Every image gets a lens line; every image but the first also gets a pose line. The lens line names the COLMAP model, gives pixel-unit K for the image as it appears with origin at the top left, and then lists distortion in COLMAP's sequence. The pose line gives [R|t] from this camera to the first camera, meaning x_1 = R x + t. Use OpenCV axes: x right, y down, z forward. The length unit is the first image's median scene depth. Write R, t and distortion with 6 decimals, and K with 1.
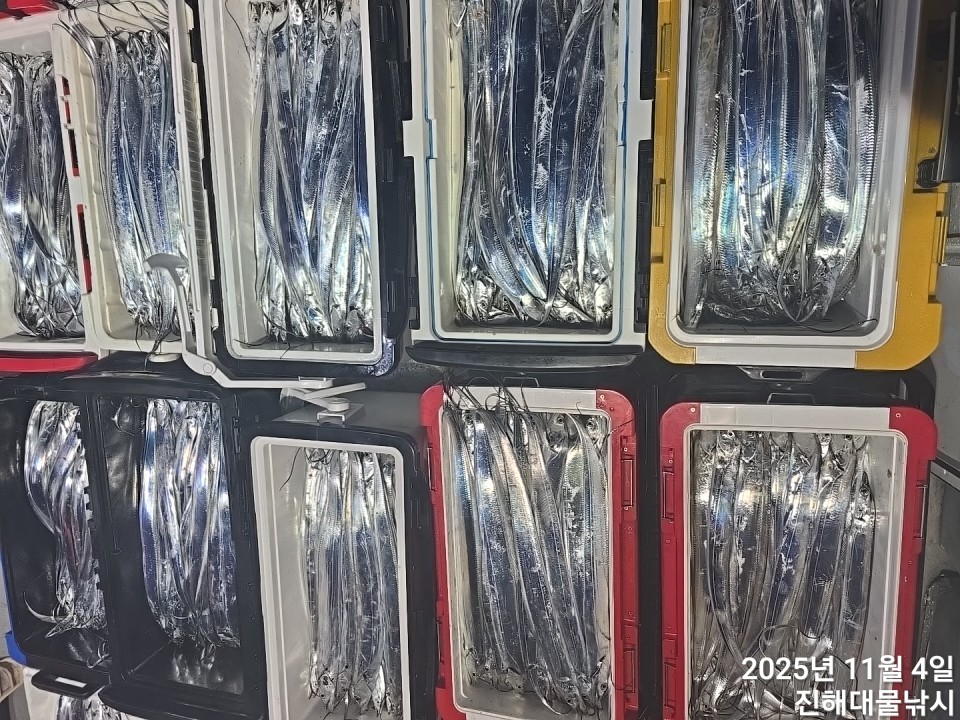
lens RADIAL K [[645.5, 0, 481.5], [0, 645.5, 354.3], [0, 0, 1]] dist [0.060544, -0.056264]
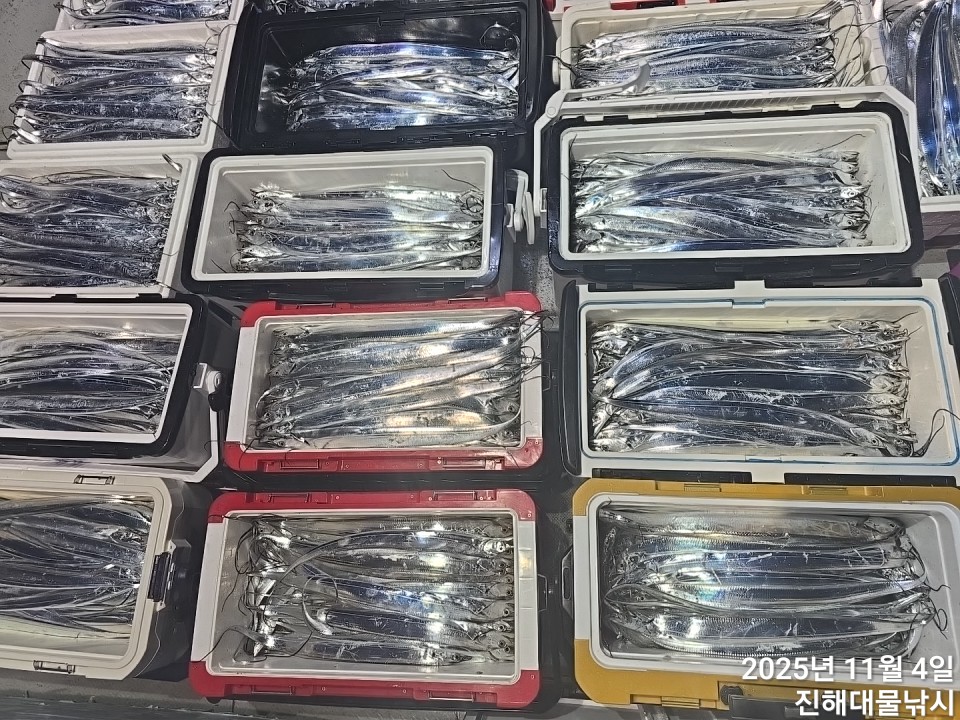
lens RADIAL K [[645.5, 0, 481.4], [0, 645.5, 354.9], [0, 0, 1]] dist [0.060544, -0.056264]
pose [[-0.011676, 0.999887, 0.009438, 0.011588], [-0.999517, -0.011399, -0.028913, 0.187743], [-0.028802, -0.009771, 0.999537, -0.186286]]
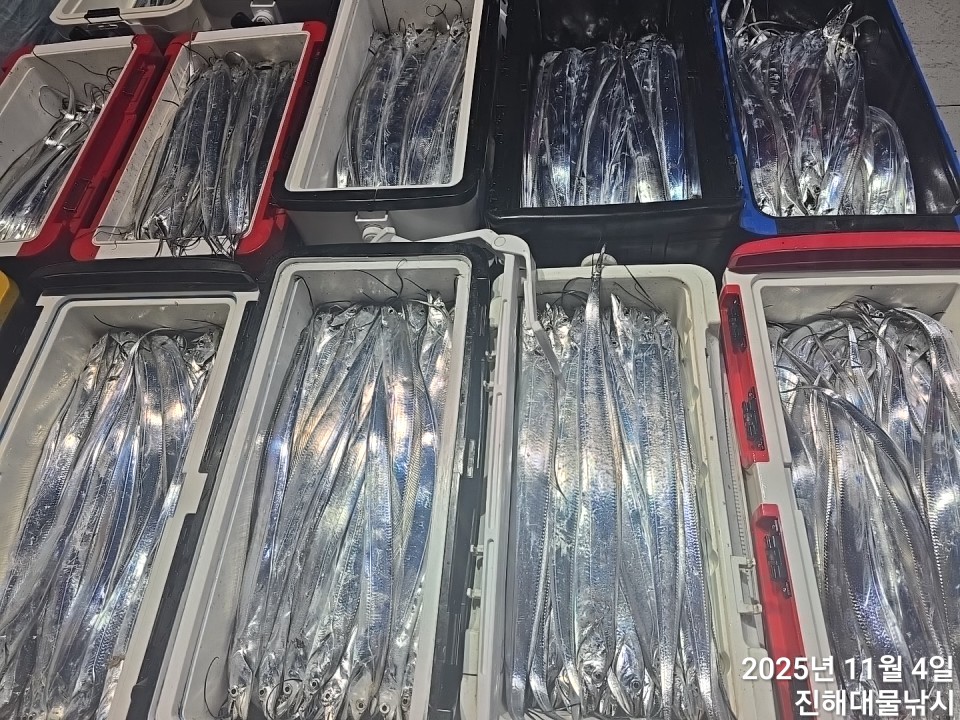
lens RADIAL K [[645.5, 0, 480.5], [0, 645.5, 354.8], [0, 0, 1]] dist [0.060544, -0.056264]
pose [[-0.906746, 0.137616, 0.398588, -0.747688], [0.017238, -0.932360, 0.361121, -0.434050], [0.421324, 0.334316, 0.843042, 0.366724]]
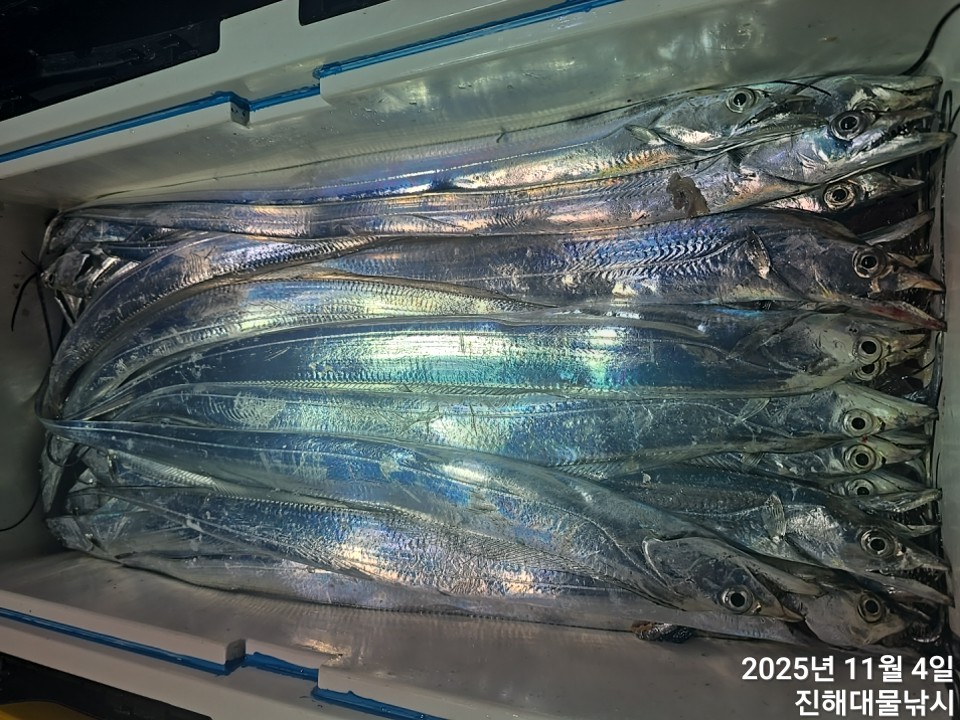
lens RADIAL K [[681.4, 0, 477.5], [0, 681.4, 355.3], [0, 0, 1]] dist [0.001507, -0.004064]
pose [[0.120706, 0.965718, 0.229824, -0.016979], [-0.947702, 0.043199, 0.316221, -0.503533], [0.295452, -0.255975, 0.920427, 0.635123]]
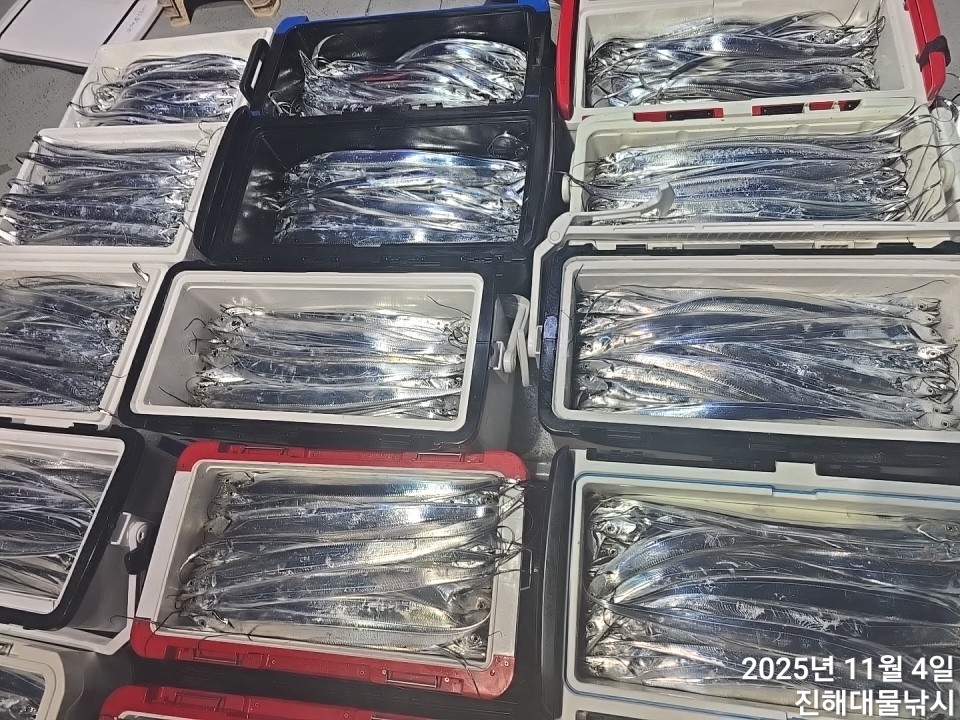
lens RADIAL K [[645.5, 0, 481.5], [0, 645.5, 353.6], [0, 0, 1]] dist [0.060544, -0.056264]
pose [[-0.068095, 0.993243, -0.093974, -0.147815], [-0.996152, -0.062479, 0.061467, 0.065144], [0.055181, 0.097798, 0.993675, 0.025438]]
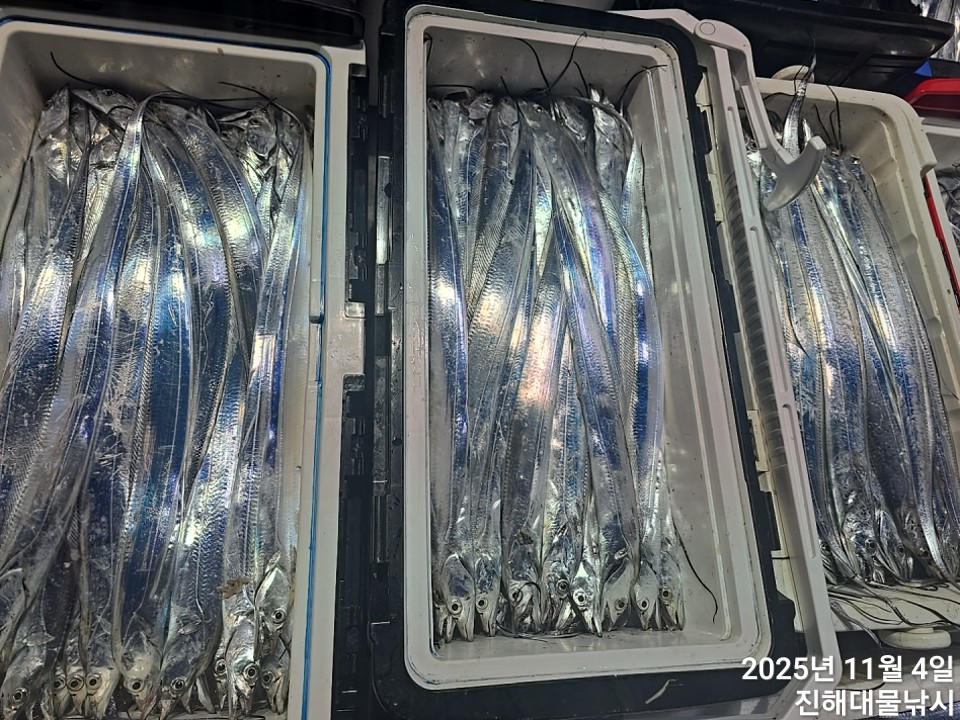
lens RADIAL K [[665.0, 0, 486.3], [0, 665.0, 354.9], [0, 0, 1]] dist [0.033967, -0.031772]
pose [[-0.996001, 0.049862, 0.074137, -0.253455], [-0.037161, -0.985798, 0.163772, -0.412102], [0.081250, 0.160362, 0.983709, 0.417577]]
